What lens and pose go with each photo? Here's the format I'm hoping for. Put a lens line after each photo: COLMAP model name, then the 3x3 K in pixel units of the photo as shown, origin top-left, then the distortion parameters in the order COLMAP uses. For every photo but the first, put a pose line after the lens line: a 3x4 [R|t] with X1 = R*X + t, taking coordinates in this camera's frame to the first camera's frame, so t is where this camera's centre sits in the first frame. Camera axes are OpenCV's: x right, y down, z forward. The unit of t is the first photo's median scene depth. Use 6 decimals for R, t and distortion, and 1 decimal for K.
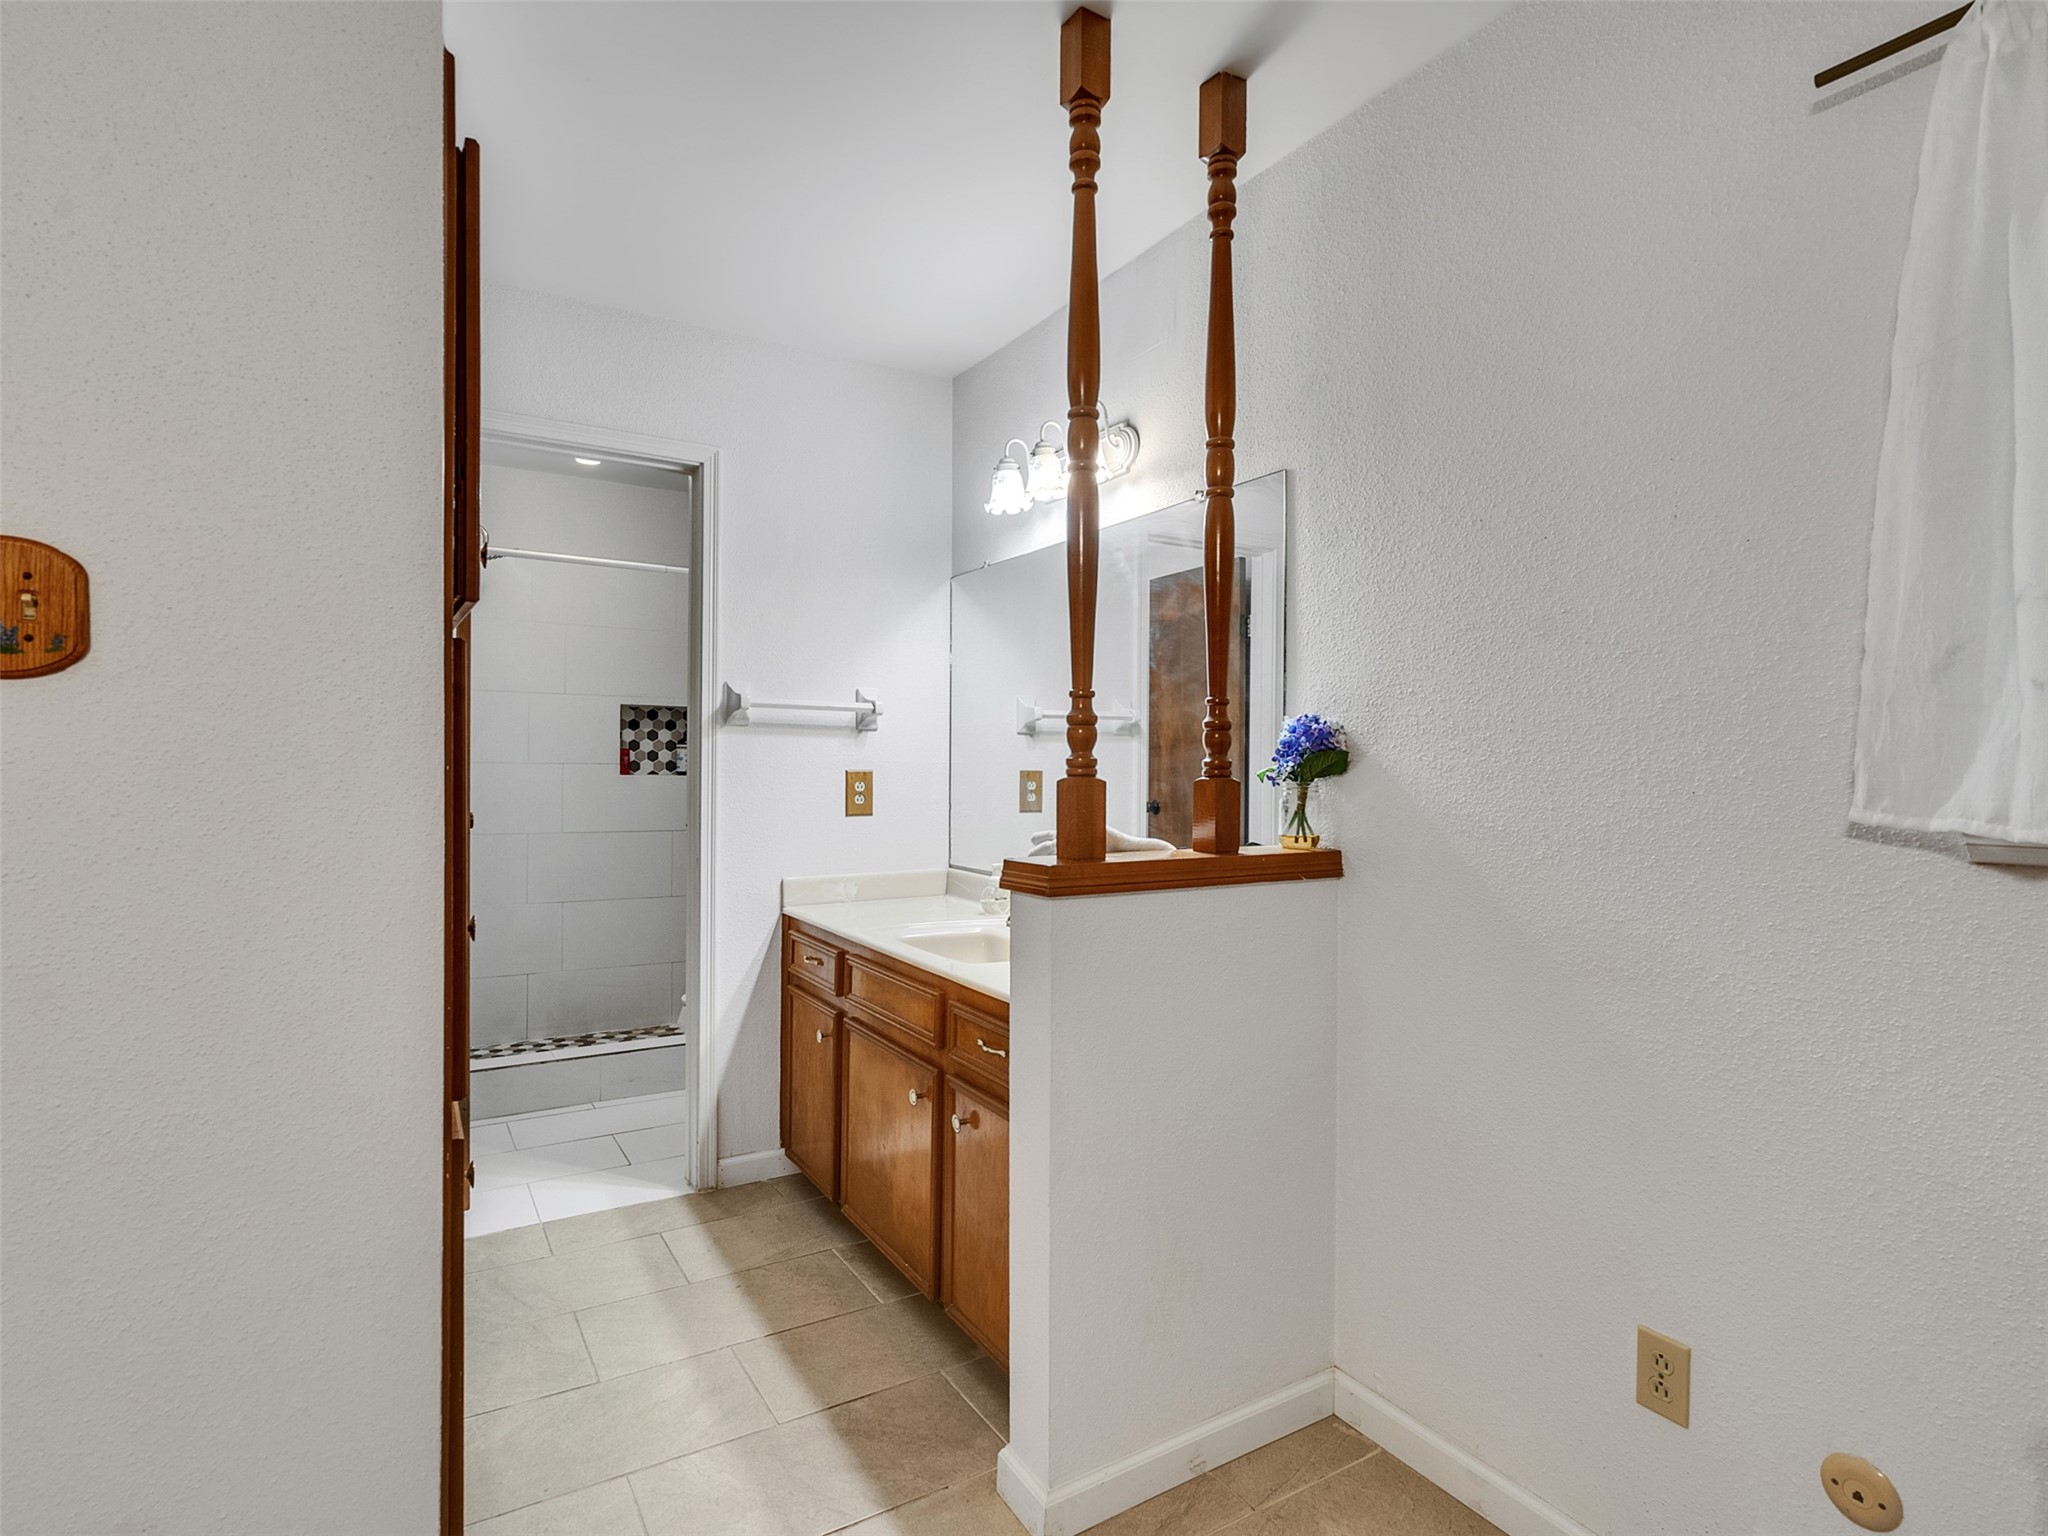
lens RADIAL K [[1054.3, 0, 1025.5], [0, 1054.3, 766.7], [0, 0, 1]] dist [-0.010291, 0.007426]
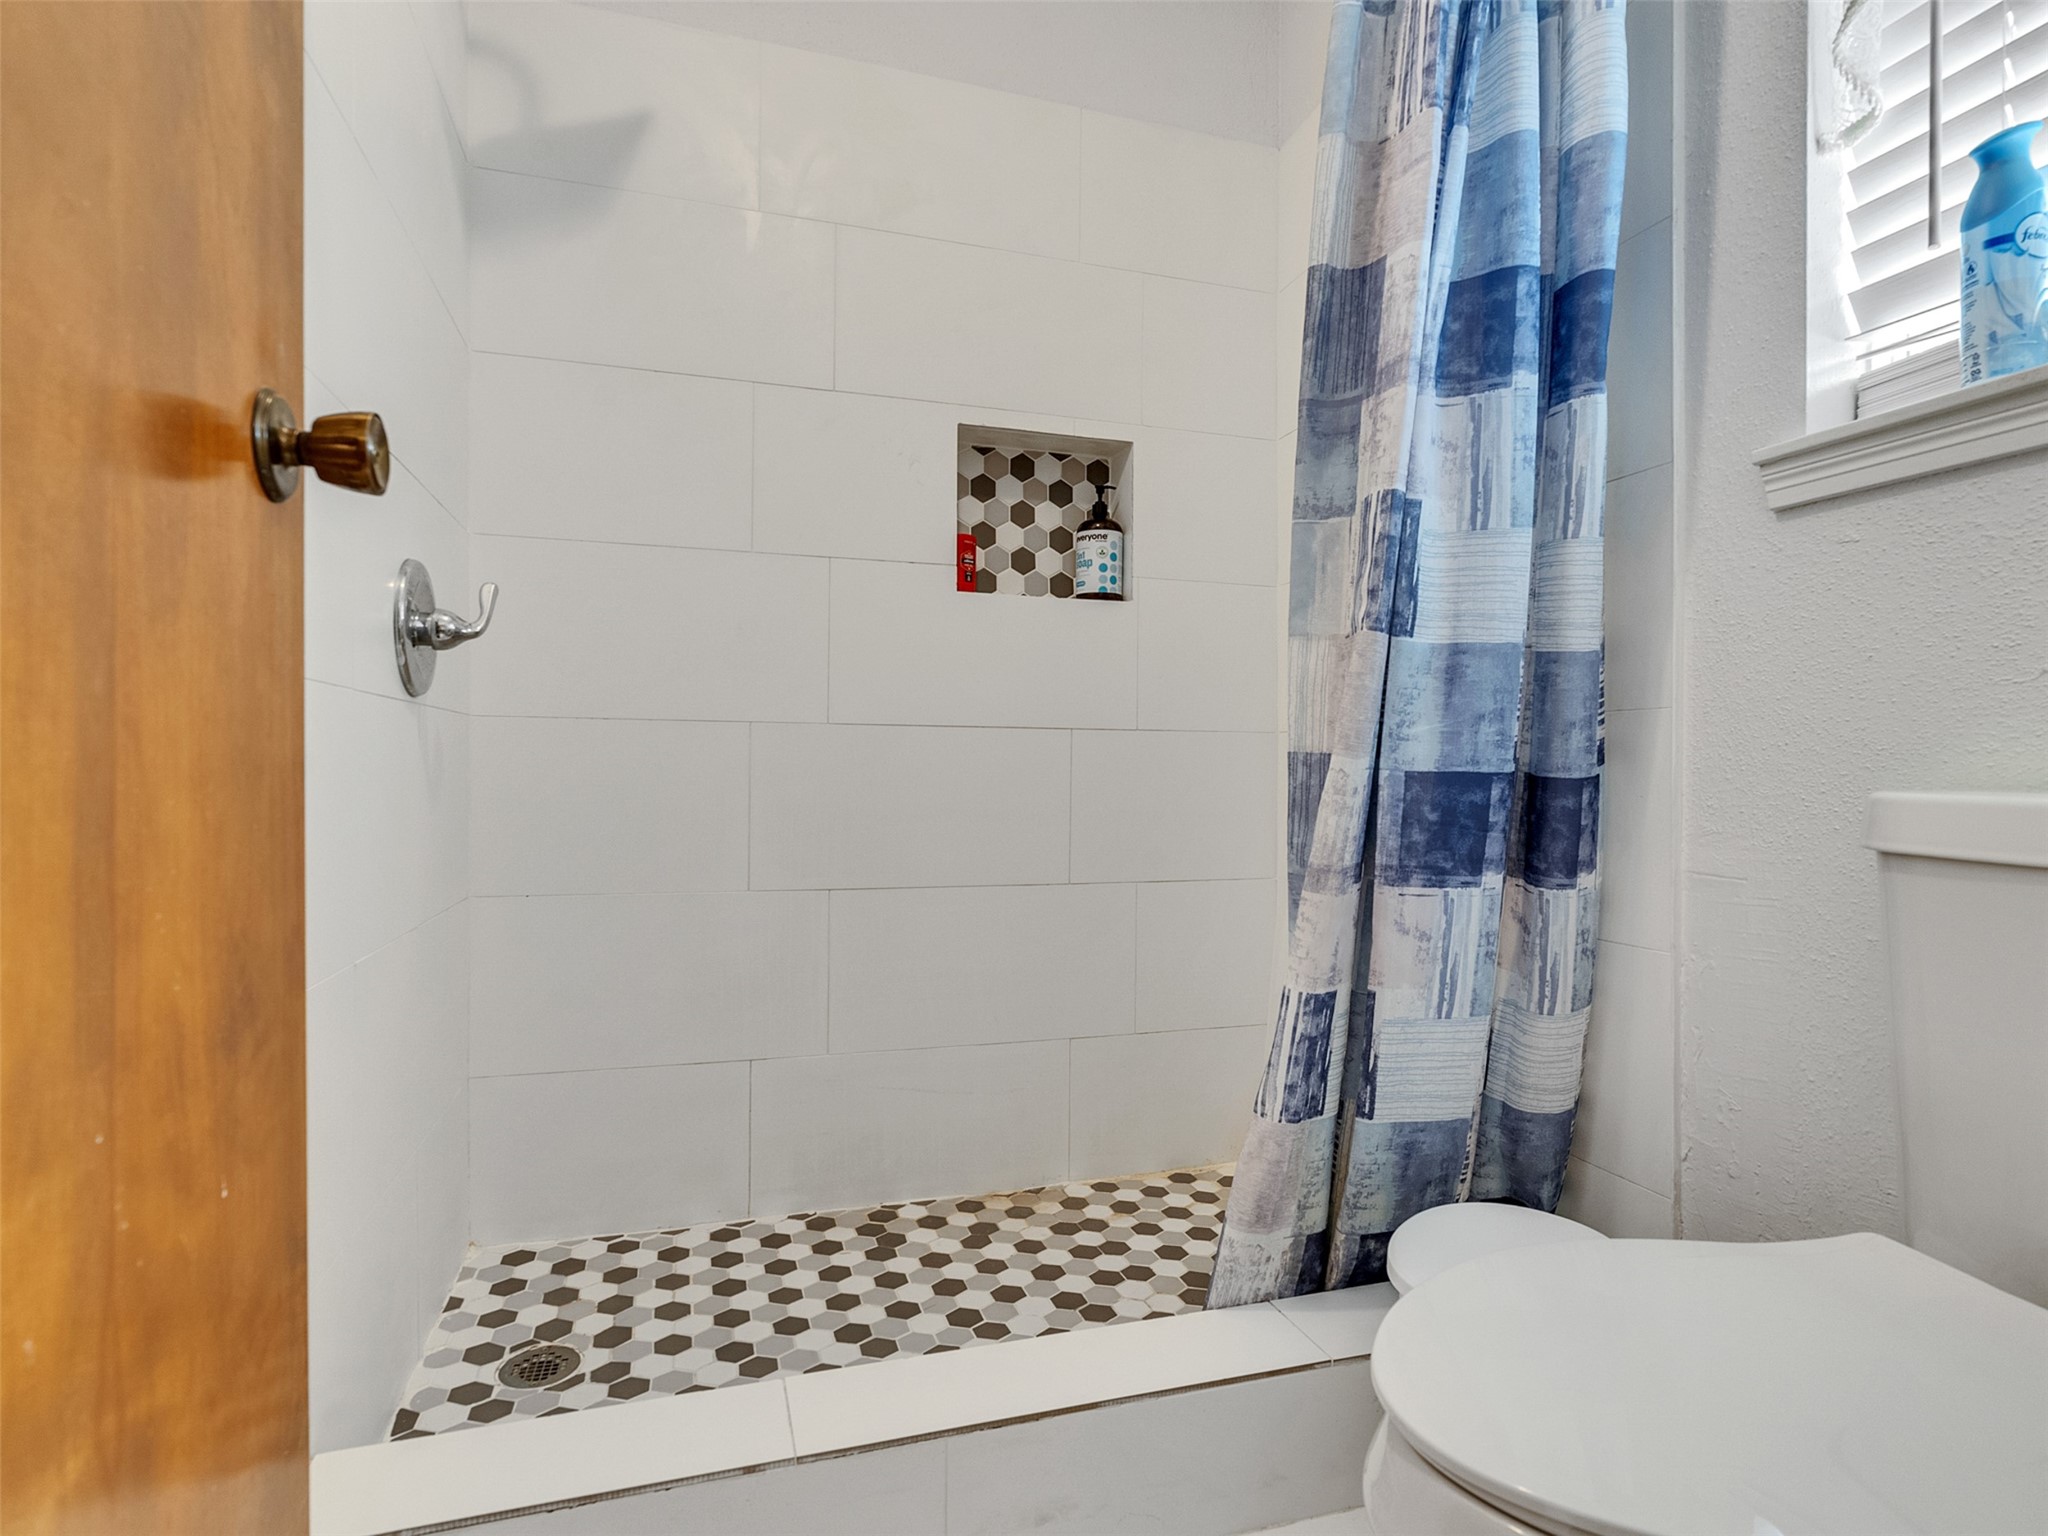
lens RADIAL K [[1054.3, 0, 1020.8], [0, 1054.3, 772.1], [0, 0, 1]] dist [-0.010291, 0.007426]
pose [[0.969539, 0.003058, -0.244919, -0.366297], [-0.001426, 0.999976, 0.006838, 0.110115], [0.244934, -0.006280, 0.969519, 0.850718]]
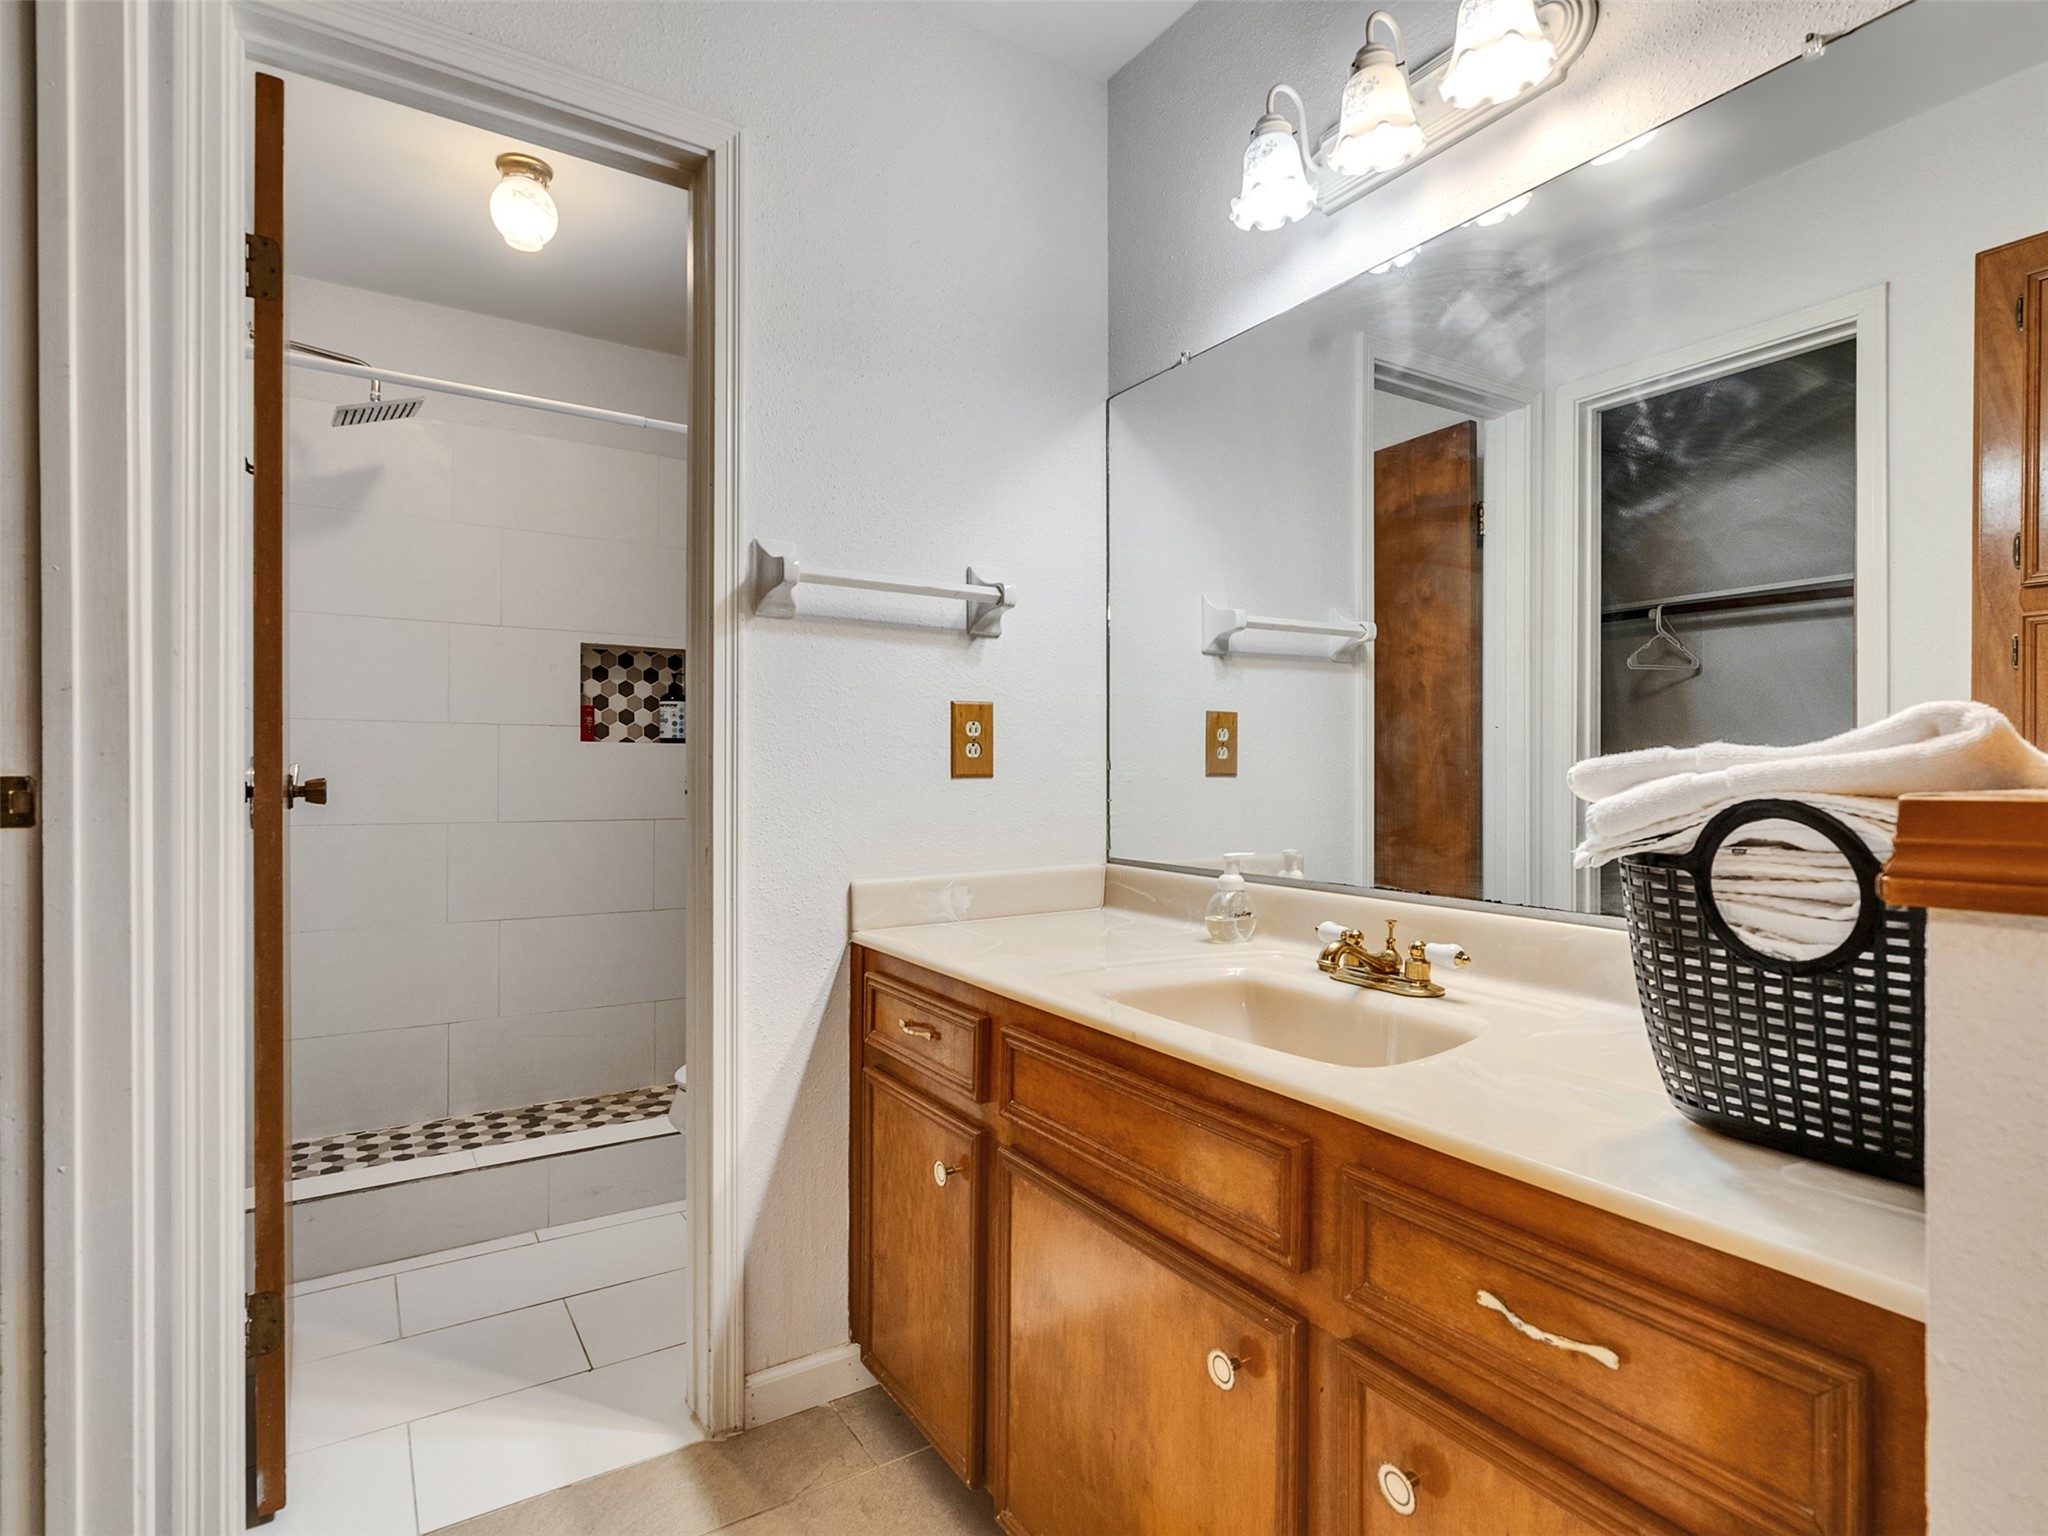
lens RADIAL K [[1054.3, 0, 1026.2], [0, 1054.3, 768.5], [0, 0, 1]] dist [-0.010291, 0.007426]
pose [[0.999726, -0.006318, 0.022527, -0.139637], [0.006379, 0.999976, -0.002606, 0.042849], [-0.022510, 0.002749, 0.999743, 0.394021]]
